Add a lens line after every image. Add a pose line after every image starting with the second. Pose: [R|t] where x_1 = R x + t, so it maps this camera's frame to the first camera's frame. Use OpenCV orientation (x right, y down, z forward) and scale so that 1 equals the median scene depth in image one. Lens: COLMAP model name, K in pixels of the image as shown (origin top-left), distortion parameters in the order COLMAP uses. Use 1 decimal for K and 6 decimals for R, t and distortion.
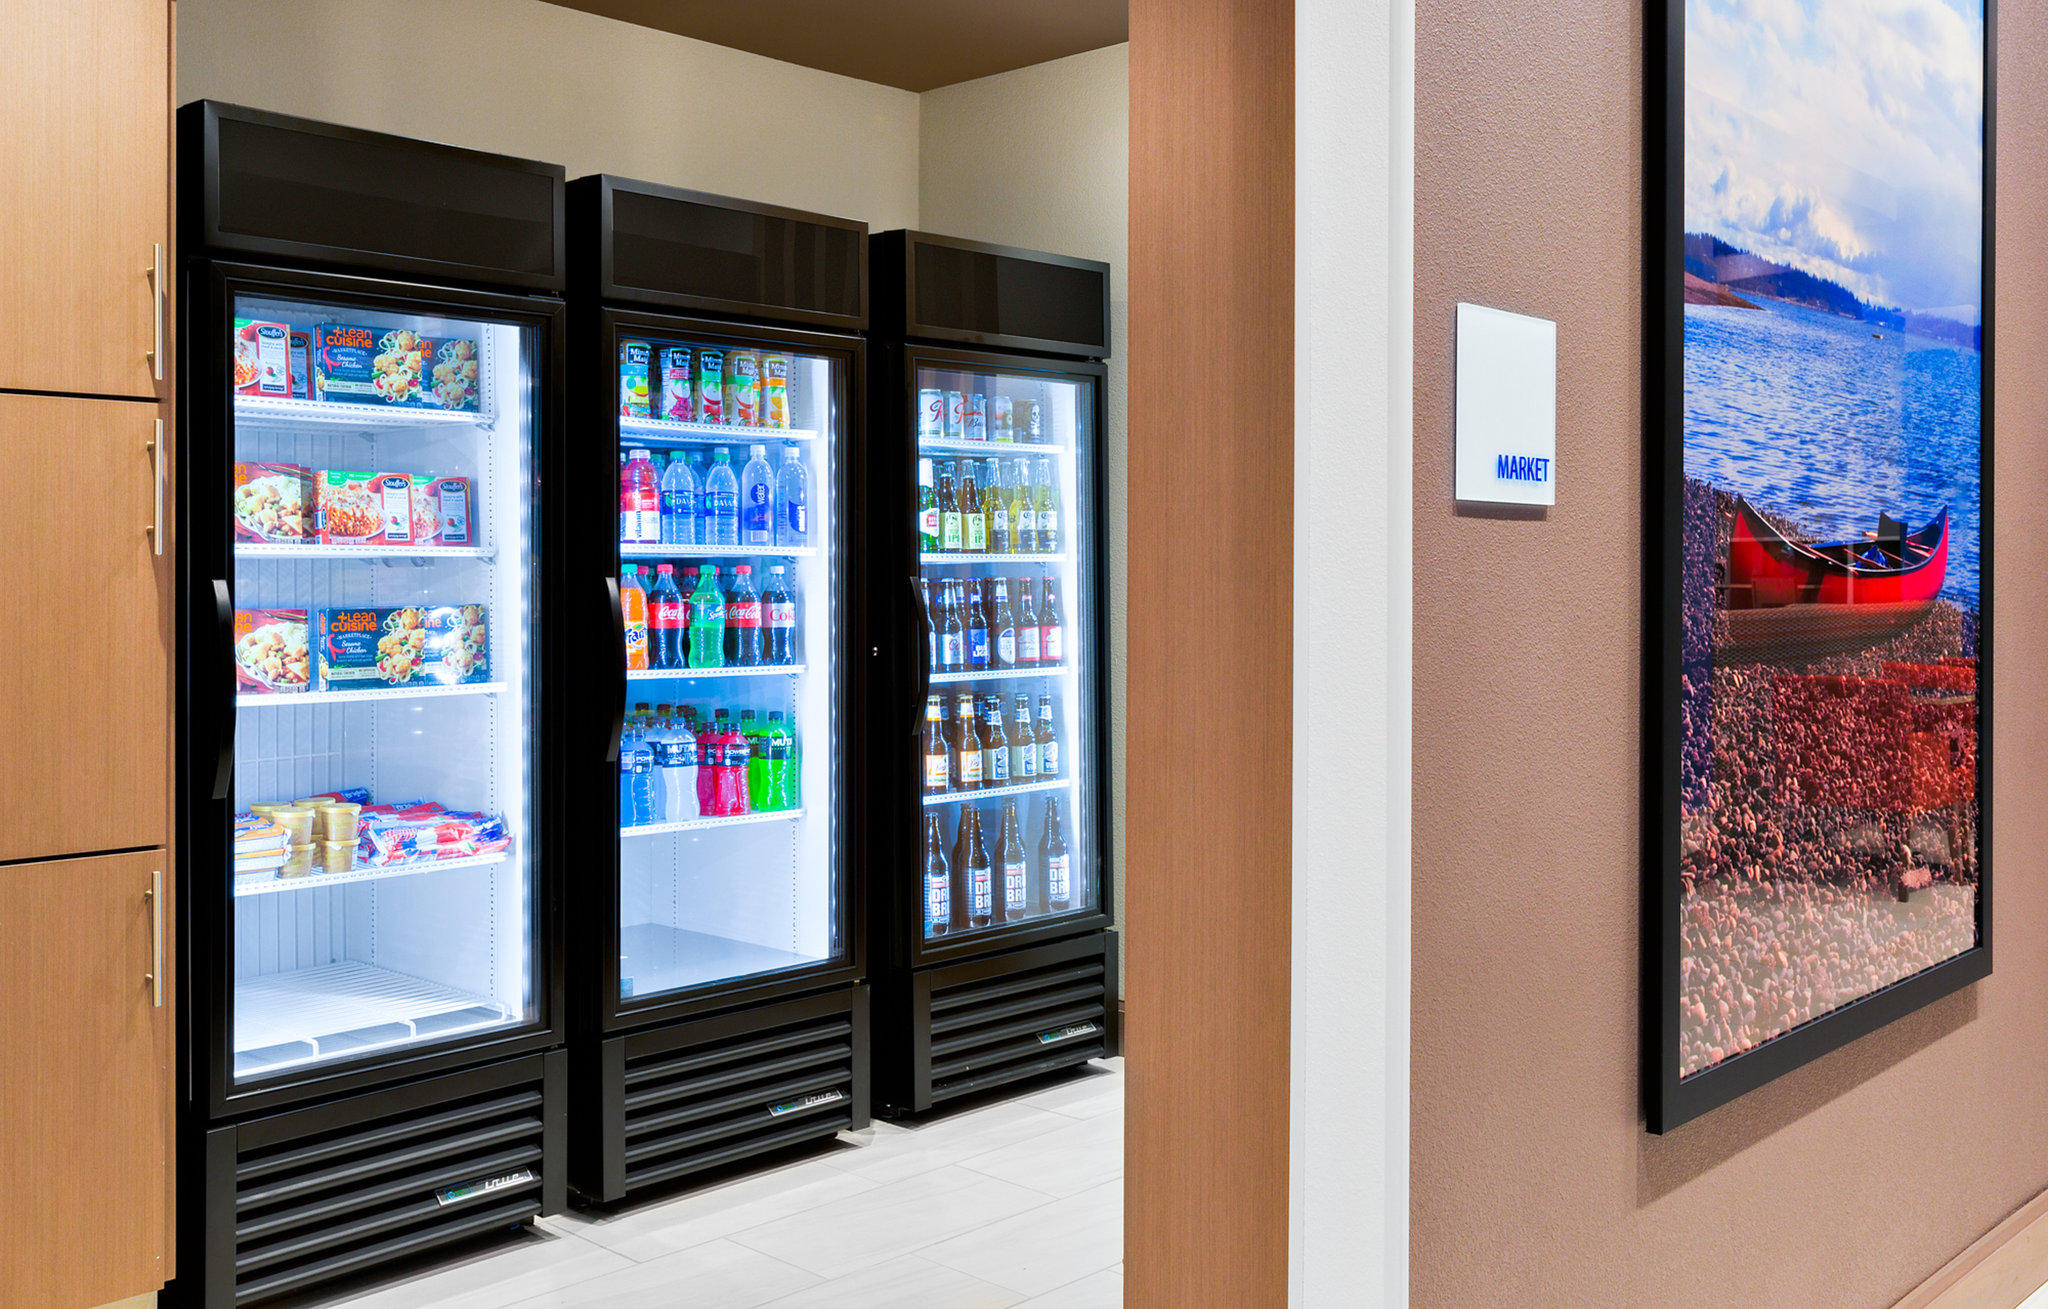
lens RADIAL K [[1808.6, 0, 953.9], [0, 1808.6, 581.1], [0, 0, 1]] dist [-0.001663, -0.012167]
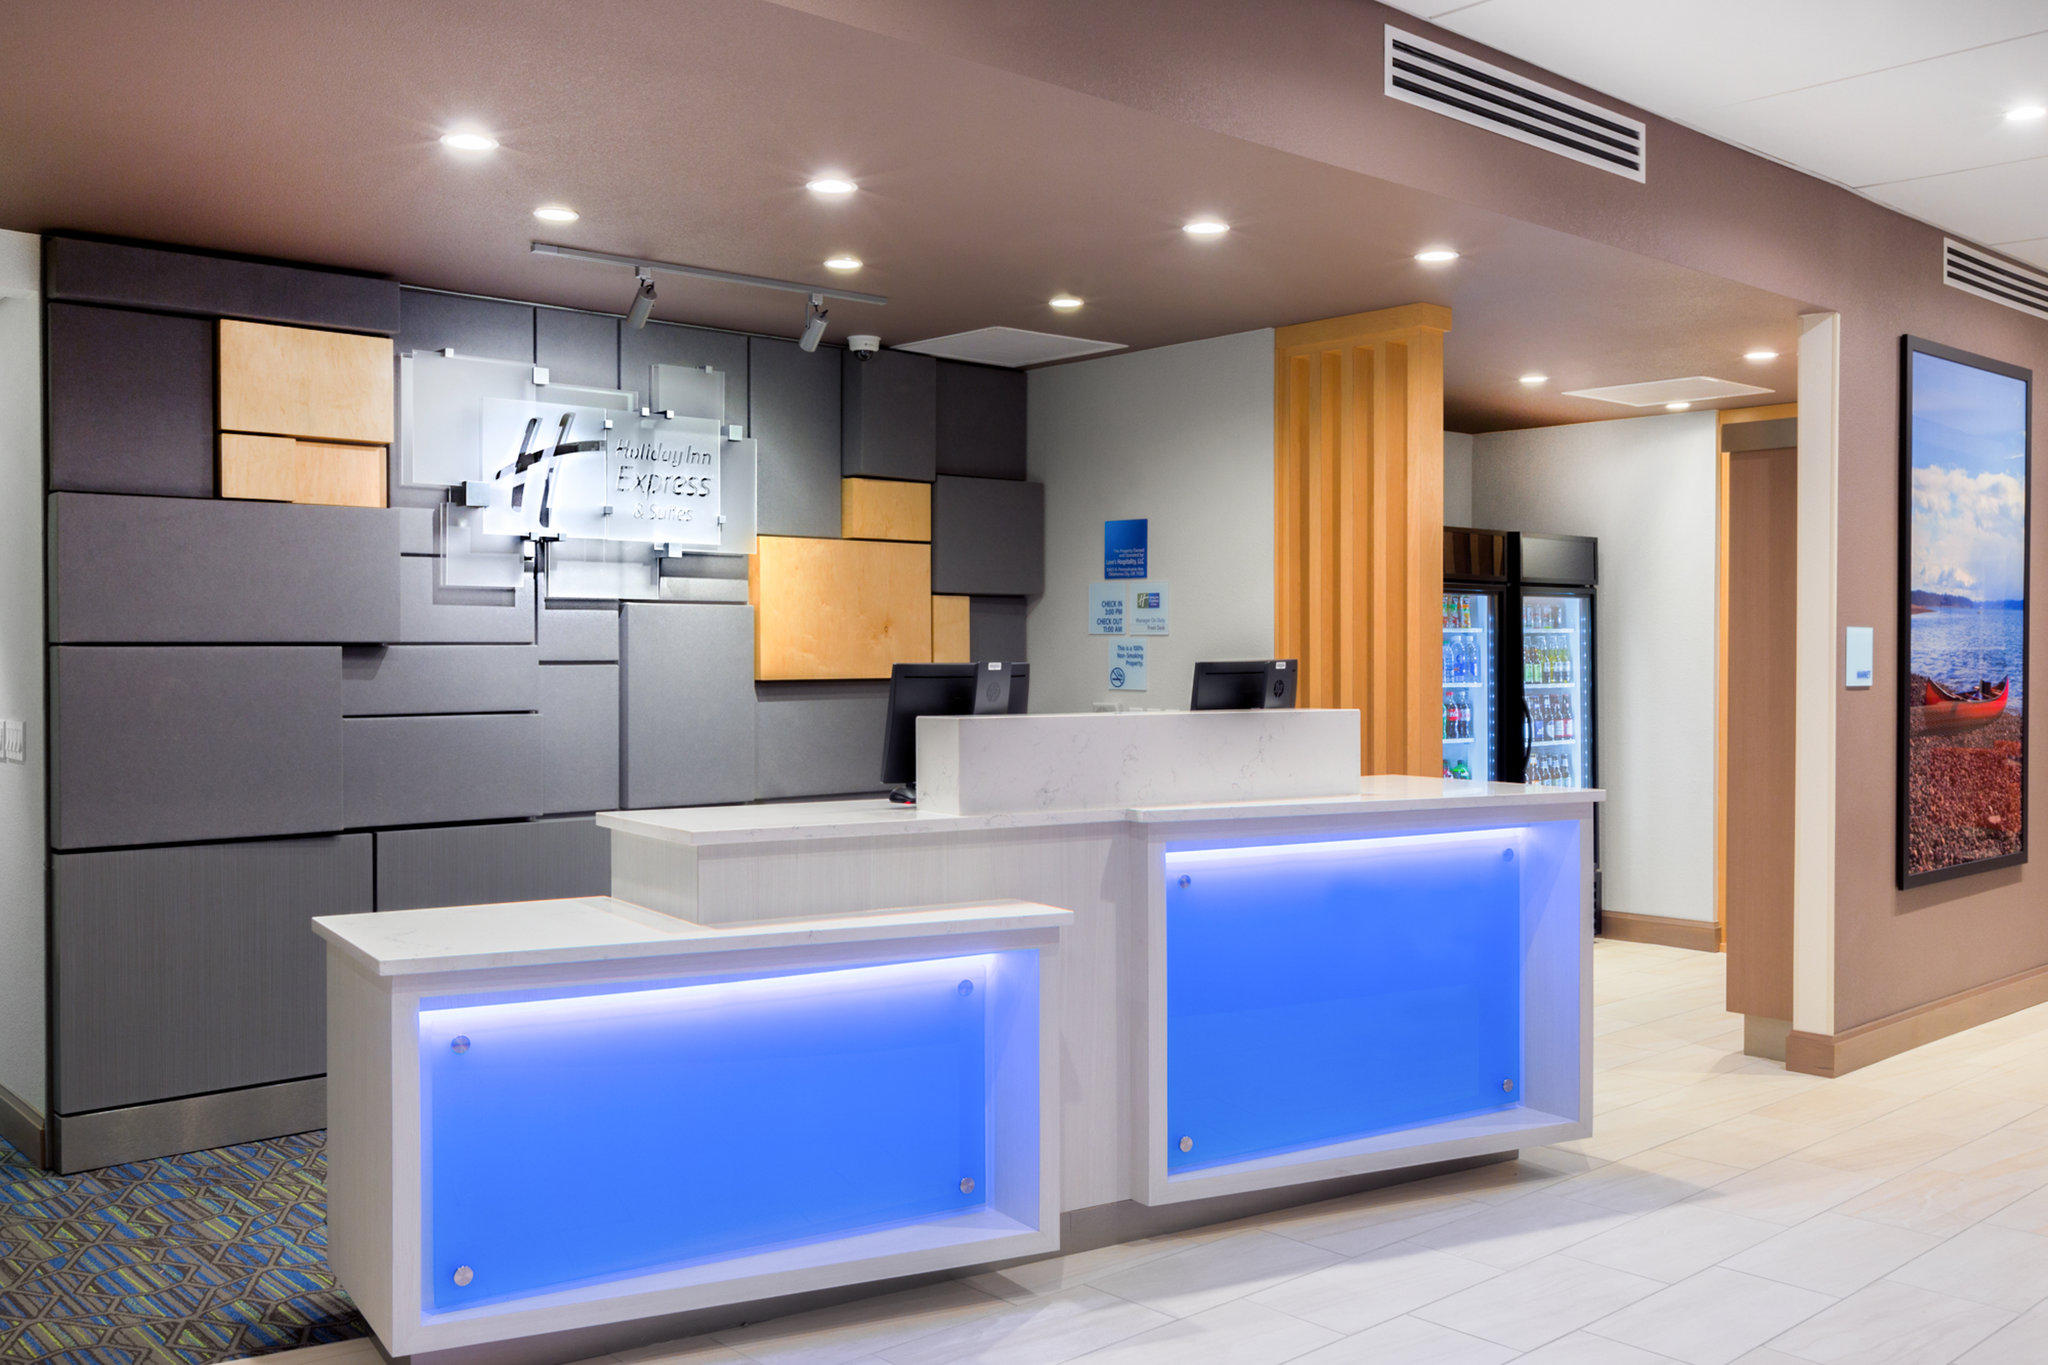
lens RADIAL K [[1838.5, 0, 1023.8], [0, 1838.5, 675.3], [0, 0, 1]] dist [-0.007930, 0.000451]
pose [[0.999699, -0.000335, -0.024521, -0.771612], [0.000514, 0.999973, 0.007287, -0.059943], [0.024518, -0.007298, 0.999673, -1.615935]]
